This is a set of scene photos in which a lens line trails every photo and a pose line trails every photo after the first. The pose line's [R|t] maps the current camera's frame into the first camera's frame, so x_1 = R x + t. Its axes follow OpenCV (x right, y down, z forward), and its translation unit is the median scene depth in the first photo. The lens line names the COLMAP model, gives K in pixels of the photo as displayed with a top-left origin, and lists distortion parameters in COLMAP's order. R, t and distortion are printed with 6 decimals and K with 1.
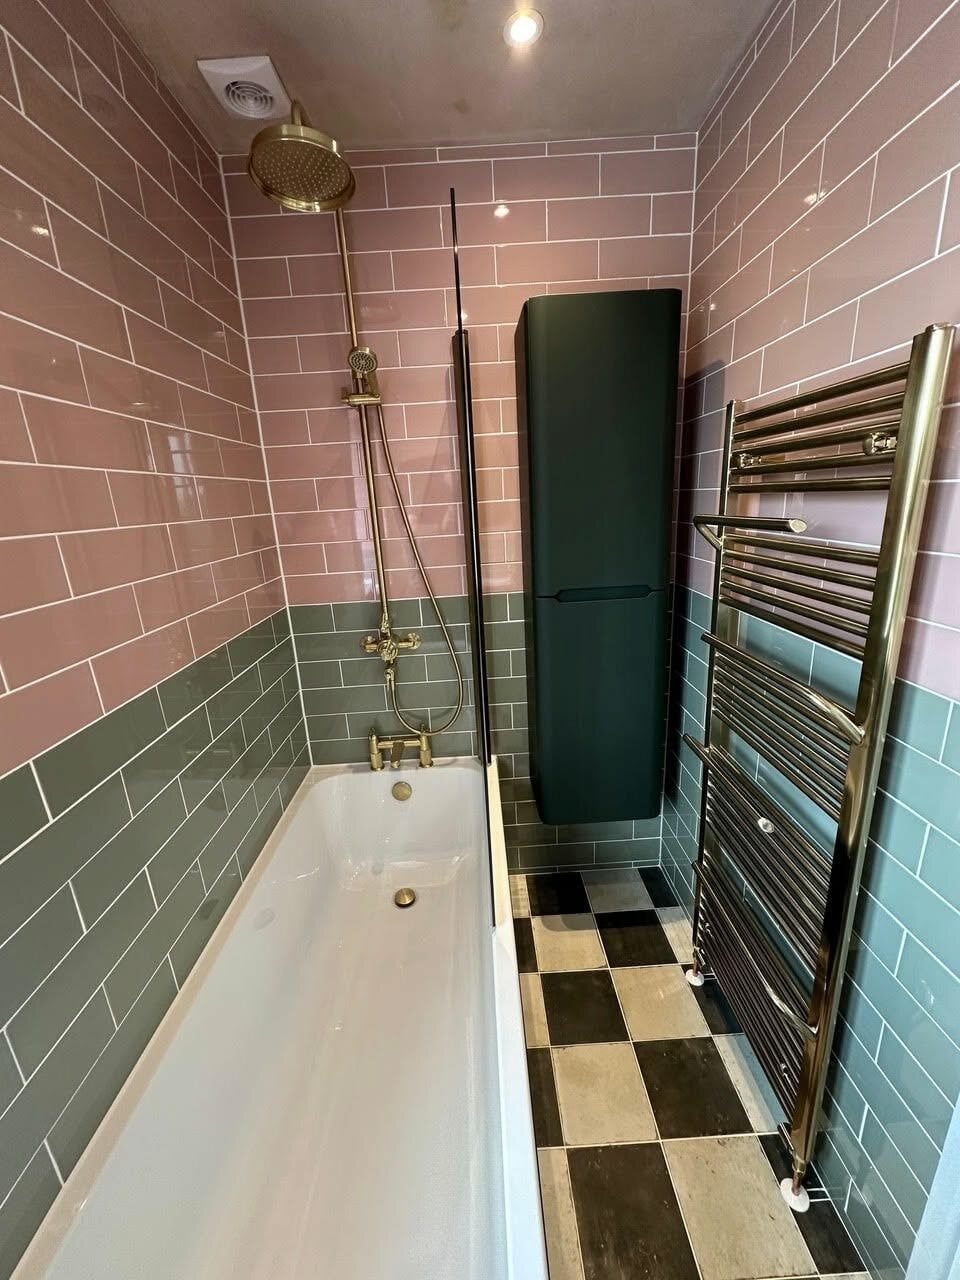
lens RADIAL K [[505.8, 0, 480.0], [0, 505.8, 640.0], [0, 0, 1]] dist [-0.004228, -0.000229]
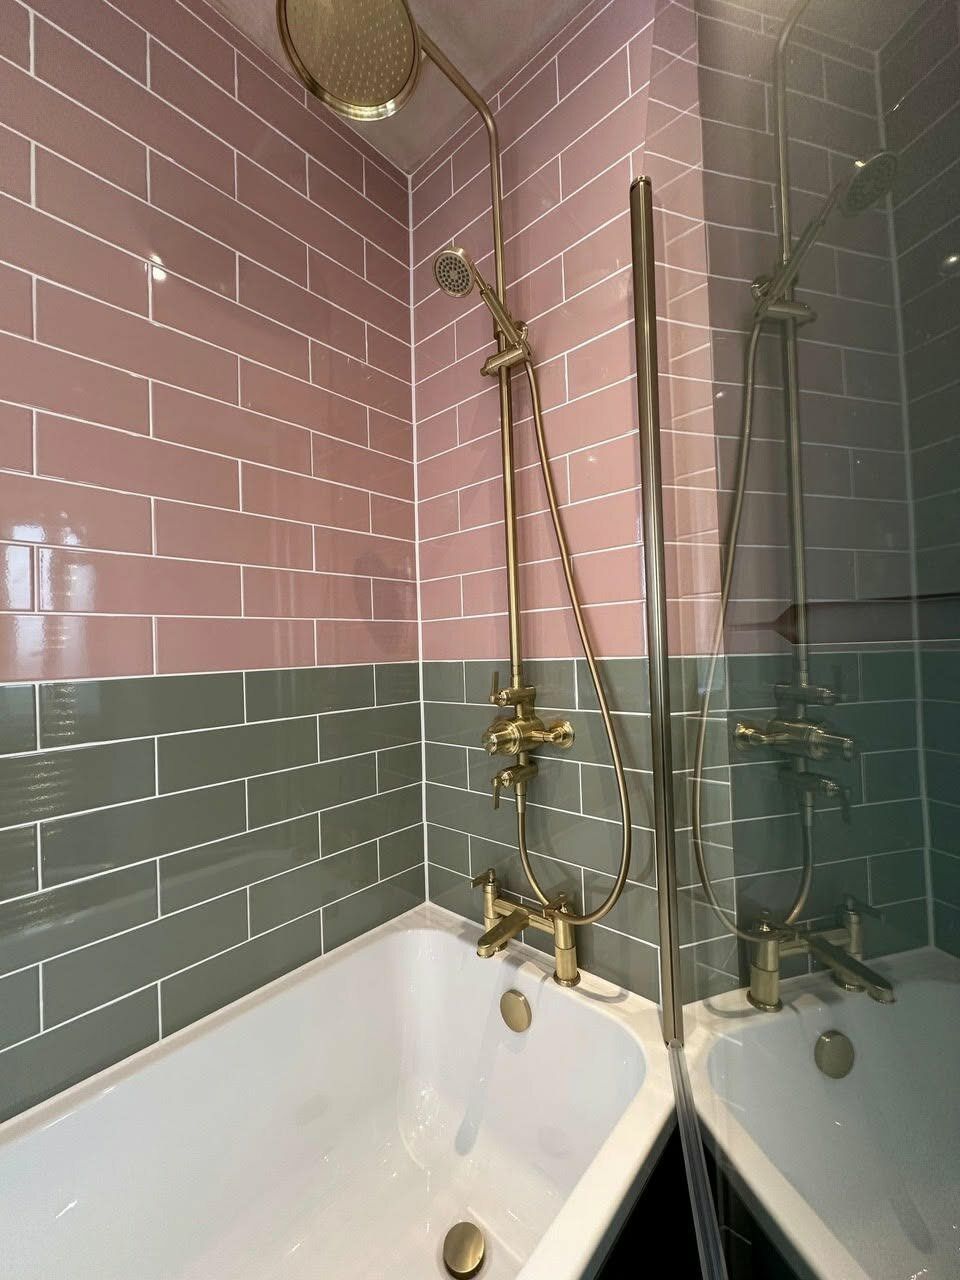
lens RADIAL K [[505.8, 0, 480.0], [0, 505.8, 640.0], [0, 0, 1]] dist [-0.004228, -0.000229]
pose [[0.728882, 0.017932, -0.684405, 0.184049], [-0.193141, 0.964440, -0.180424, 0.019593], [0.656832, 0.263694, 0.706426, 0.488097]]
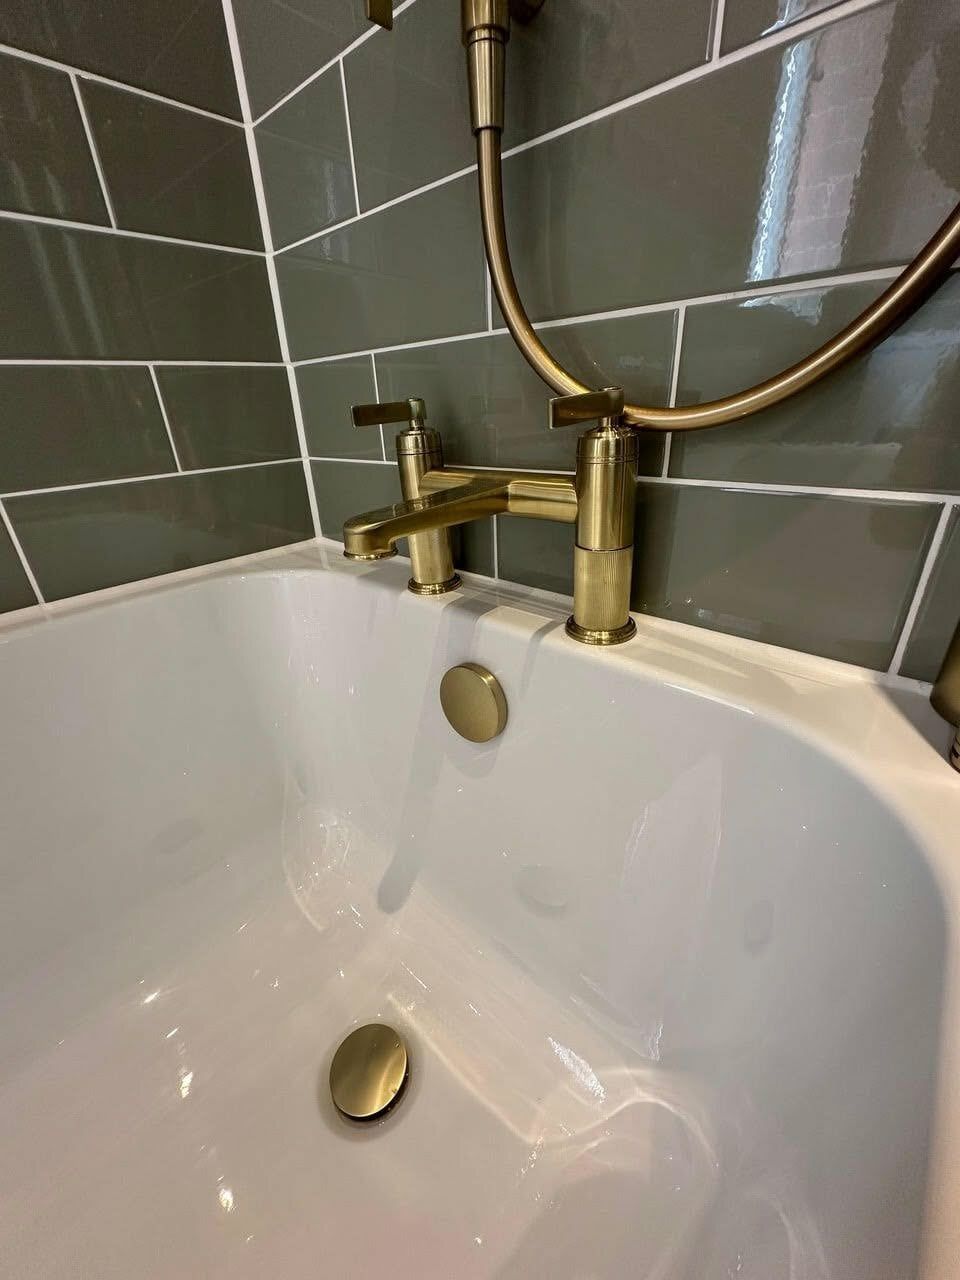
lens RADIAL K [[505.8, 0, 480.0], [0, 505.8, 640.0], [0, 0, 1]] dist [-0.004228, -0.000229]
pose [[0.723889, 0.317871, -0.612326, -0.015239], [-0.183188, 0.944236, 0.273608, 0.206805], [0.665152, -0.085891, 0.741752, 0.832653]]
